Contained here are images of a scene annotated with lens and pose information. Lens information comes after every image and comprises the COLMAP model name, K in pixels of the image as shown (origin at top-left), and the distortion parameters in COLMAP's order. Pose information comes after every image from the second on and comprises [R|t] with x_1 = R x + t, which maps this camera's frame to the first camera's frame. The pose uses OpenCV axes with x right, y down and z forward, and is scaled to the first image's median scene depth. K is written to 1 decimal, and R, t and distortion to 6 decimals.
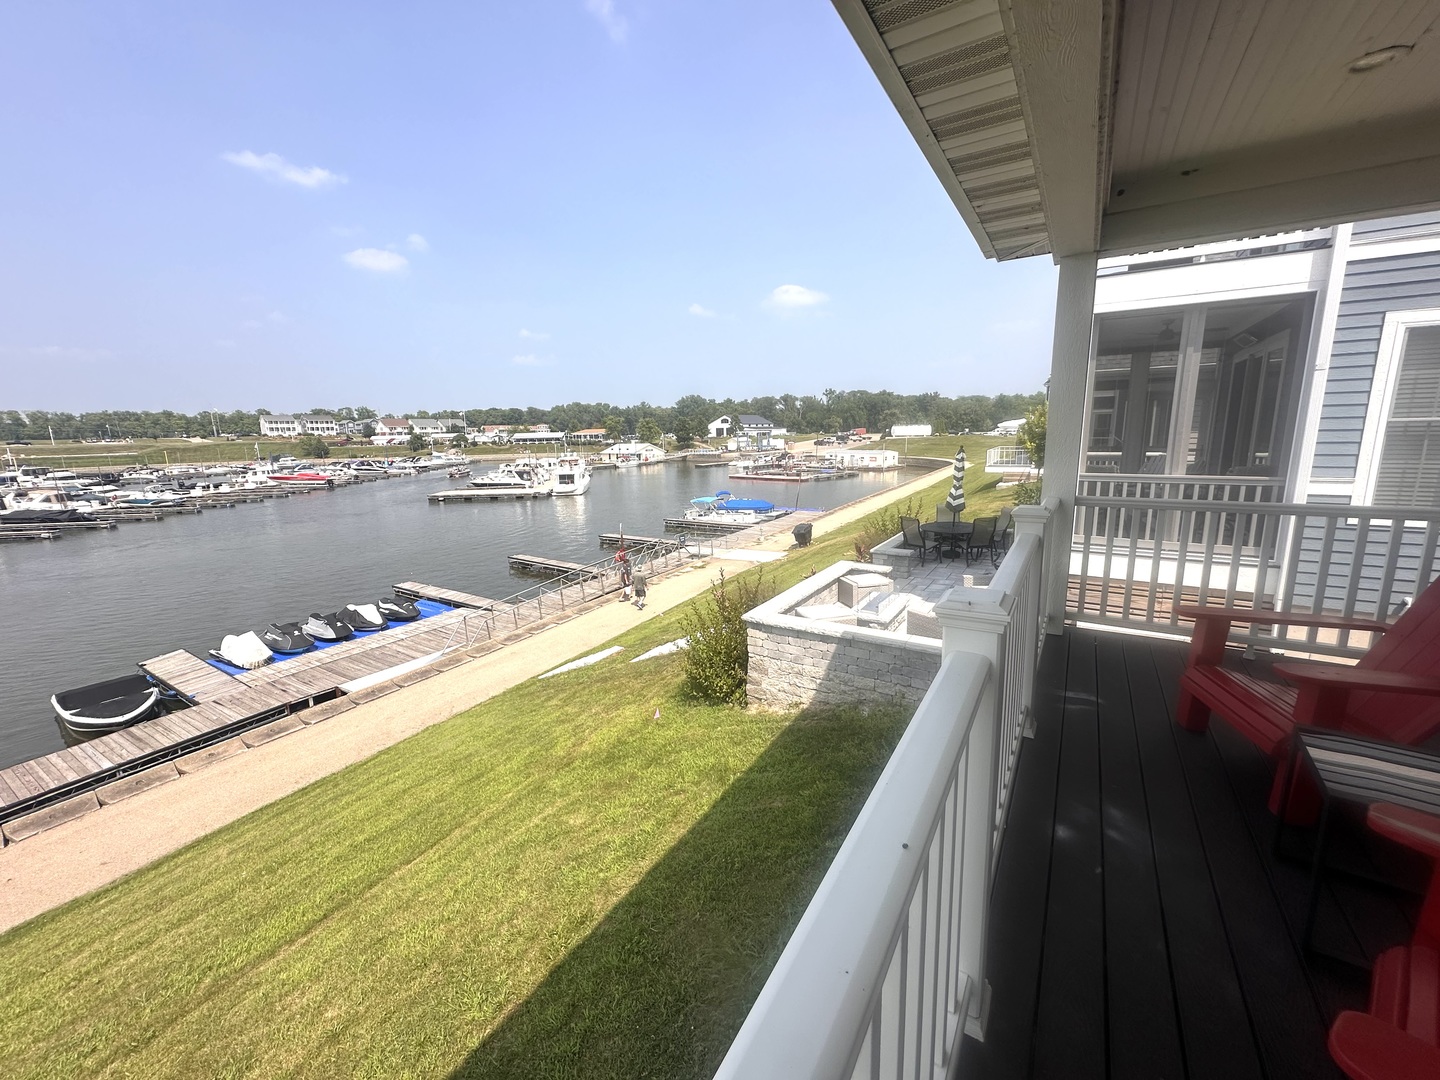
lens RADIAL K [[574.9, 0, 718.7], [0, 574.9, 537.4], [0, 0, 1]] dist [-0.002035, 0.000584]
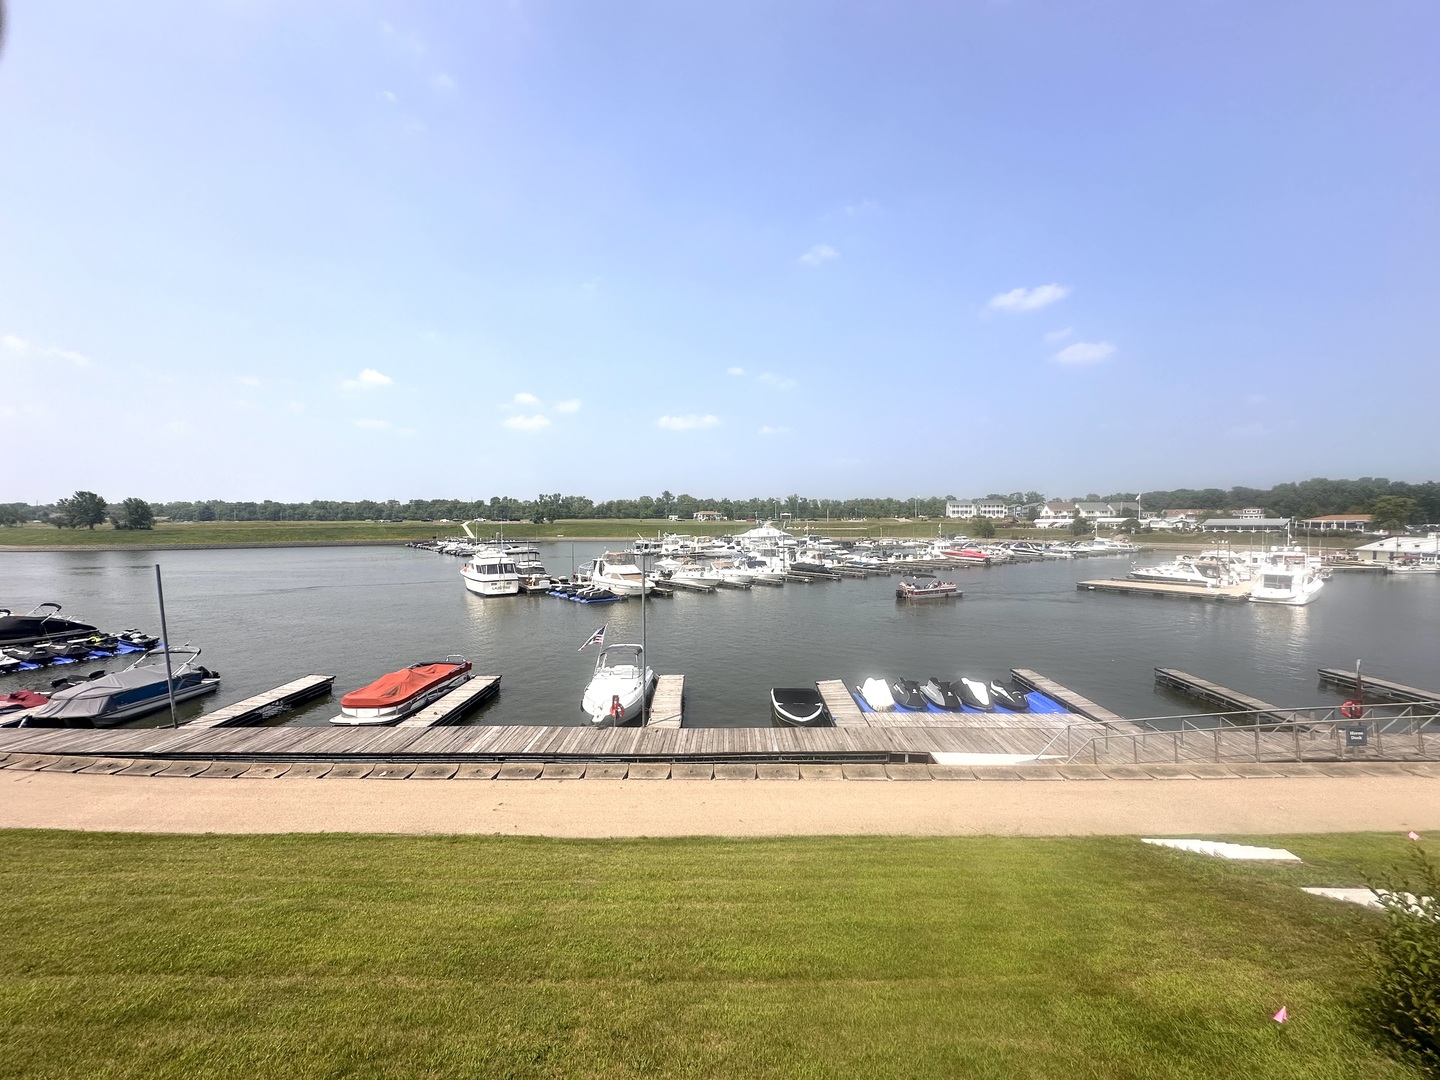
lens RADIAL K [[574.9, 0, 718.7], [0, 574.9, 537.4], [0, 0, 1]] dist [-0.002035, 0.000584]
pose [[0.502031, 0.044428, -0.863708, 0.020133], [-0.167094, 0.984845, -0.046465, -0.009251], [0.848554, 0.167647, 0.501846, 0.041936]]
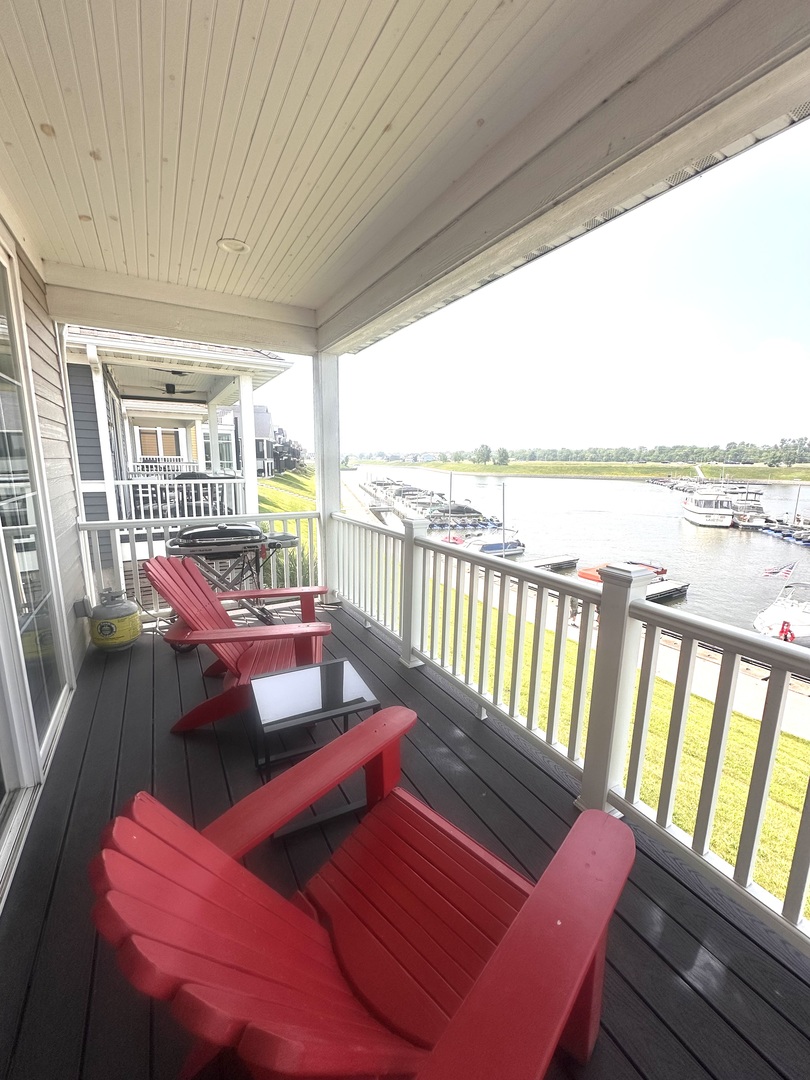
lens RADIAL K [[431.2, 0, 406.6], [0, 431.2, 538.6], [0, 0, 1]] dist [-0.002035, 0.000584]
pose [[-0.463625, 0.173753, -0.868828, 0.096275], [-0.167133, 0.945830, 0.278338, -0.016902], [0.870126, 0.274254, -0.409471, 0.073317]]
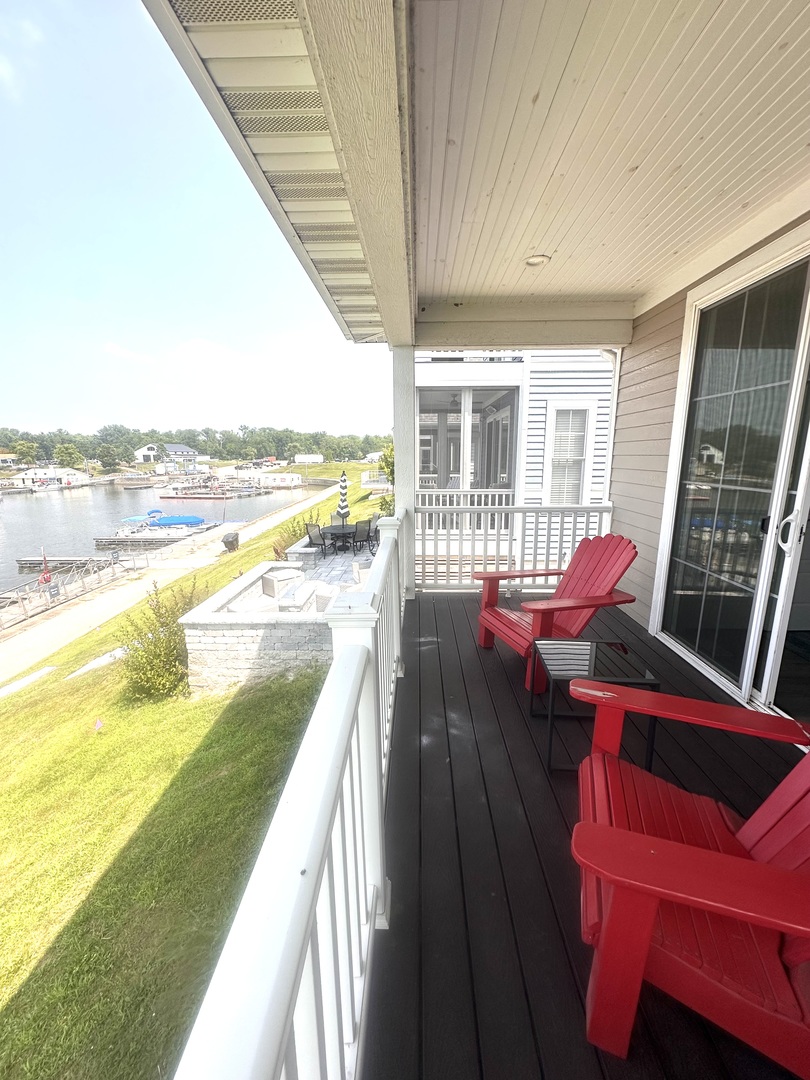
lens RADIAL K [[431.2, 0, 406.6], [0, 431.2, 538.6], [0, 0, 1]] dist [-0.002035, 0.000584]
pose [[0.859397, -0.082703, 0.504576, 0.002676], [0.082610, 0.996326, 0.022602, -0.001747], [-0.504591, 0.022259, 0.863071, 0.003791]]
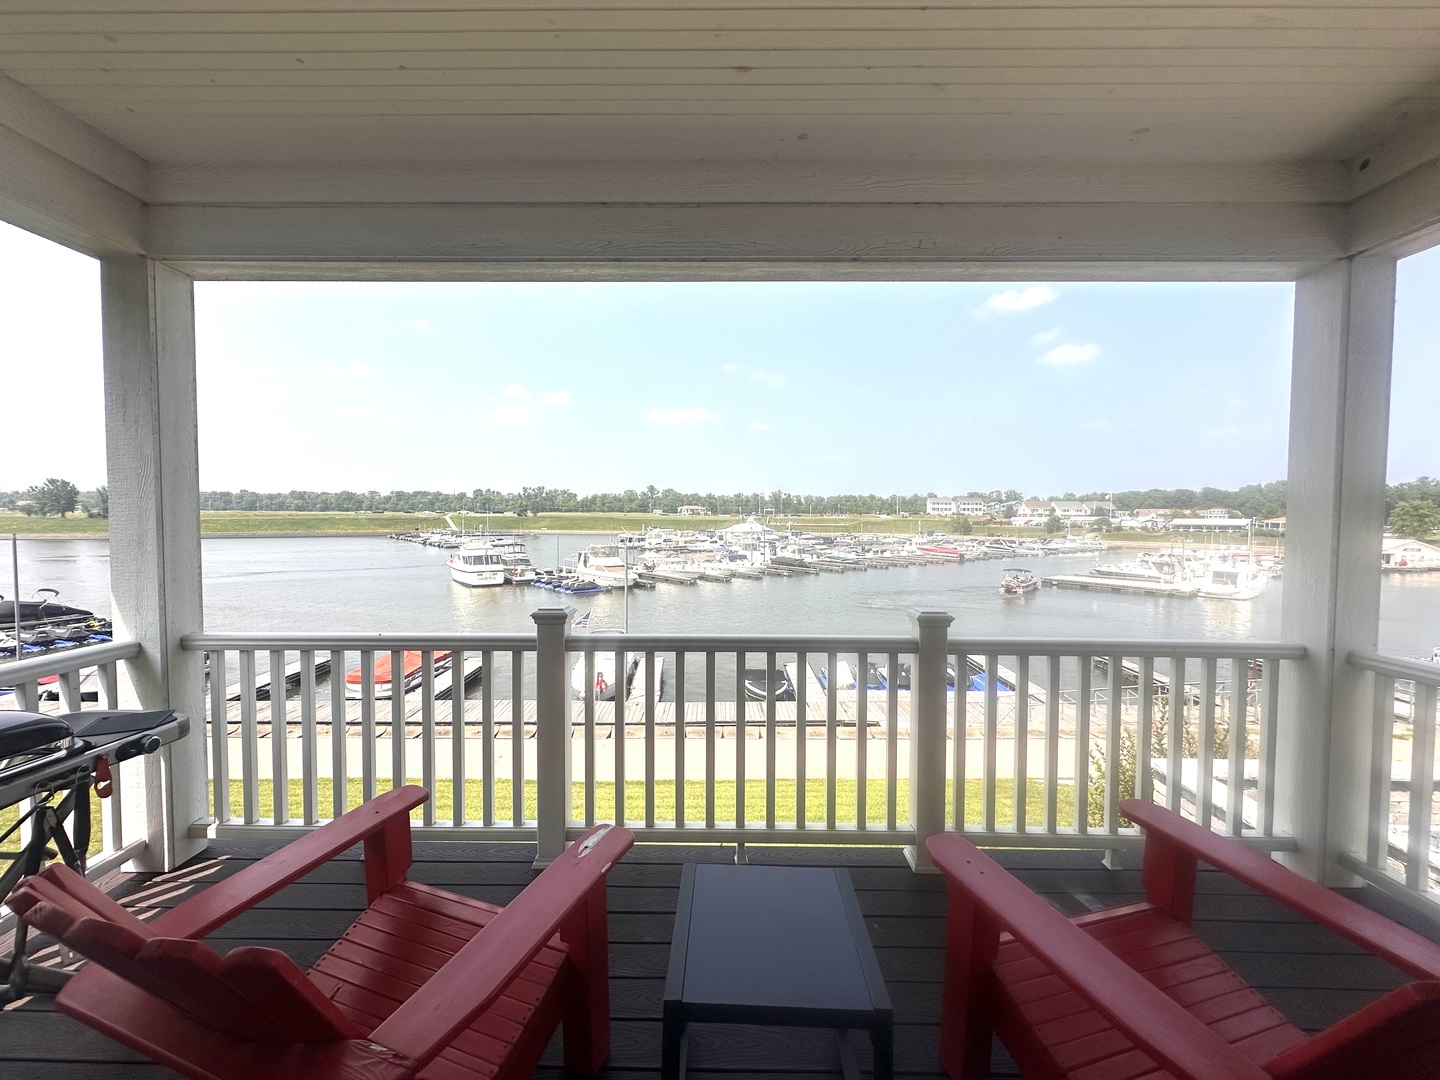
lens RADIAL K [[574.9, 0, 718.7], [0, 574.9, 537.4], [0, 0, 1]] dist [-0.002035, 0.000584]
pose [[0.524699, 0.057142, -0.849368, 0.088497], [-0.175197, 0.983635, -0.042054, -0.005479], [0.833065, 0.170872, 0.526123, 0.015518]]
